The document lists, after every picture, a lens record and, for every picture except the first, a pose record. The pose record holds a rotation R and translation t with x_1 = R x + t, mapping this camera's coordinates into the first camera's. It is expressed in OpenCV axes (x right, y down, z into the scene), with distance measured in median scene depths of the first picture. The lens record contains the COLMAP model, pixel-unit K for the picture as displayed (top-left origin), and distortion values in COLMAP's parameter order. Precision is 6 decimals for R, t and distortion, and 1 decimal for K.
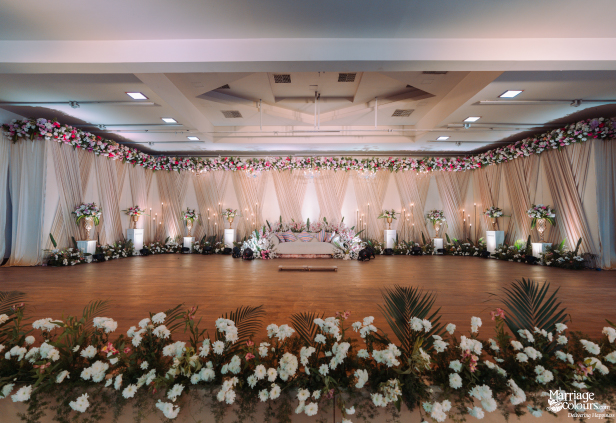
lens RADIAL K [[290.0, 0, 308.0], [0, 290.0, 211.5], [0, 0, 1]] dist [-0.003767, -0.000585]
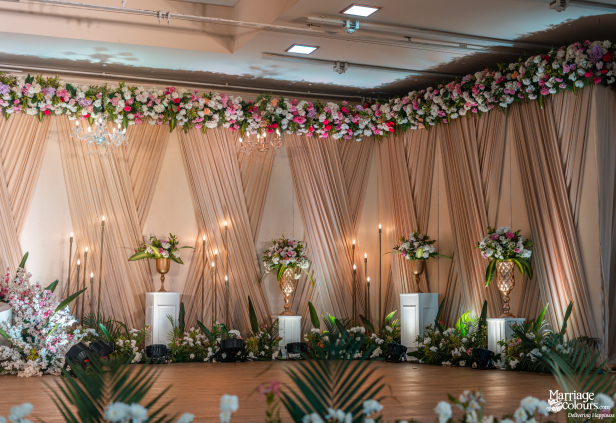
lens RADIAL K [[933.3, 0, 308.0], [0, 933.3, 211.5], [0, 0, 1]] dist [-0.003370, -0.023342]
pose [[0.922525, 0.033330, 0.384496, 0.007117], [-0.015136, 0.998622, -0.050249, 0.019969], [-0.385641, 0.040536, 0.921758, -0.120239]]
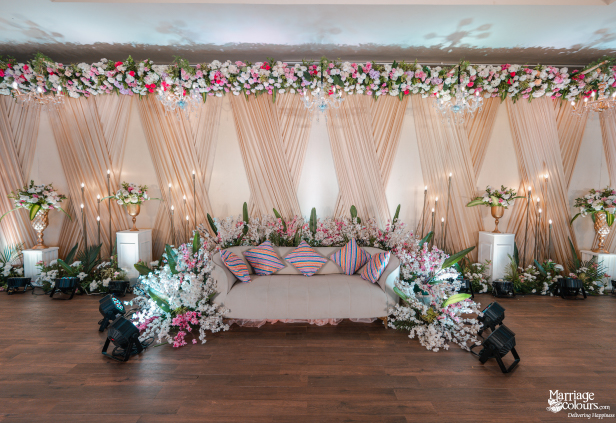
lens RADIAL K [[290.0, 0, 308.0], [0, 290.0, 211.5], [0, 0, 1]] dist [-0.003767, -0.000585]
pose [[0.999978, 0.003625, 0.005604, -0.009302], [-0.004215, 0.994011, 0.109196, -0.018163], [-0.005174, -0.109217, 0.994004, 0.601394]]
